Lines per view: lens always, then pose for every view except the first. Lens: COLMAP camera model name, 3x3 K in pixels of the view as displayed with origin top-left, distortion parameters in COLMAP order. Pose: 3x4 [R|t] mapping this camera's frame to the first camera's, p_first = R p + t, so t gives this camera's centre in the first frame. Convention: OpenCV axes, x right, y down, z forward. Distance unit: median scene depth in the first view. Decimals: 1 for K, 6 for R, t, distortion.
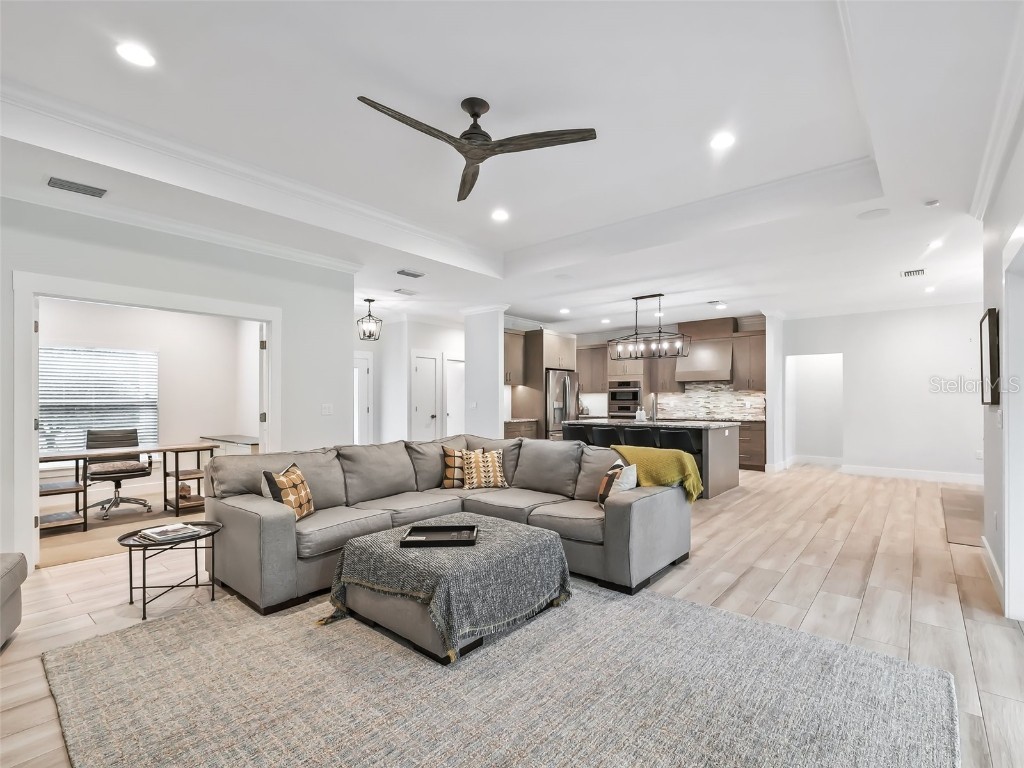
lens RADIAL K [[478.9, 0, 553.3], [0, 478.9, 392.2], [0, 0, 1]] dist [0.011454, -0.000328]
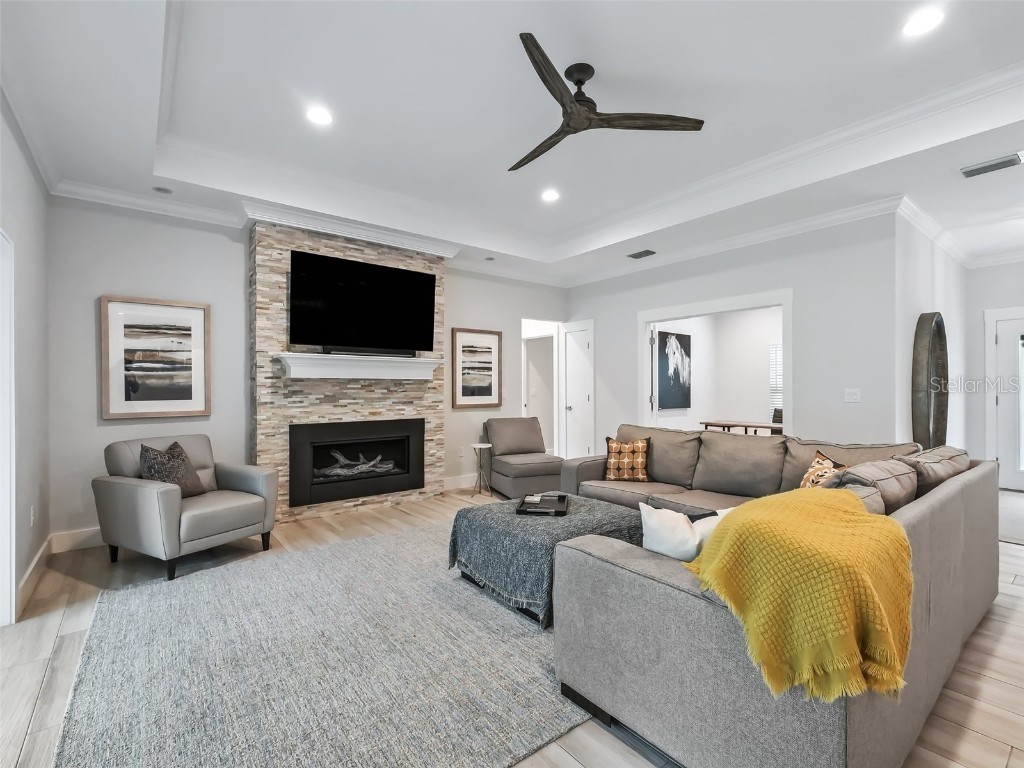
lens RADIAL K [[478.9, 0, 511.3], [0, 478.9, 386.5], [0, 0, 1]] dist [0.011454, -0.000328]
pose [[-0.244425, 0.003757, -0.969661, 0.273937], [0.016471, 0.999864, -0.000278, 0.006568], [0.969528, -0.016040, -0.244454, 0.378685]]
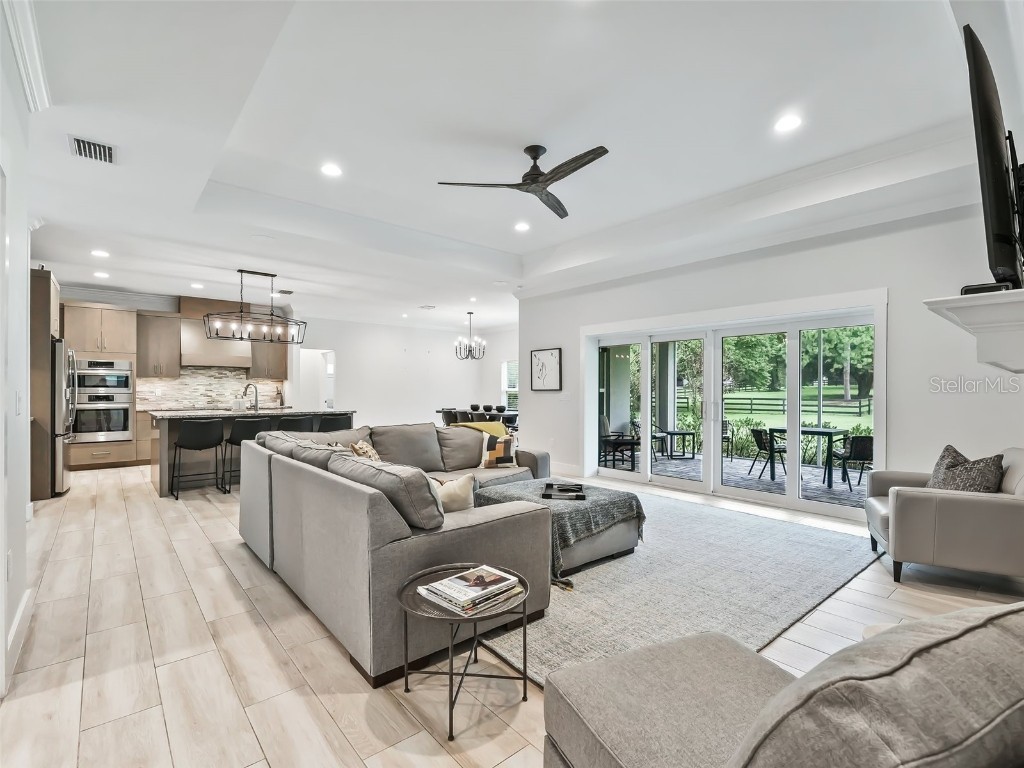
lens RADIAL K [[478.9, 0, 502.0], [0, 478.9, 392.3], [0, 0, 1]] dist [0.011454, -0.000328]
pose [[0.250534, 0.000052, 0.968108, -0.479775], [-0.021560, 0.999752, 0.005525, 0.009565], [-0.967868, -0.022257, 0.250473, 0.269435]]
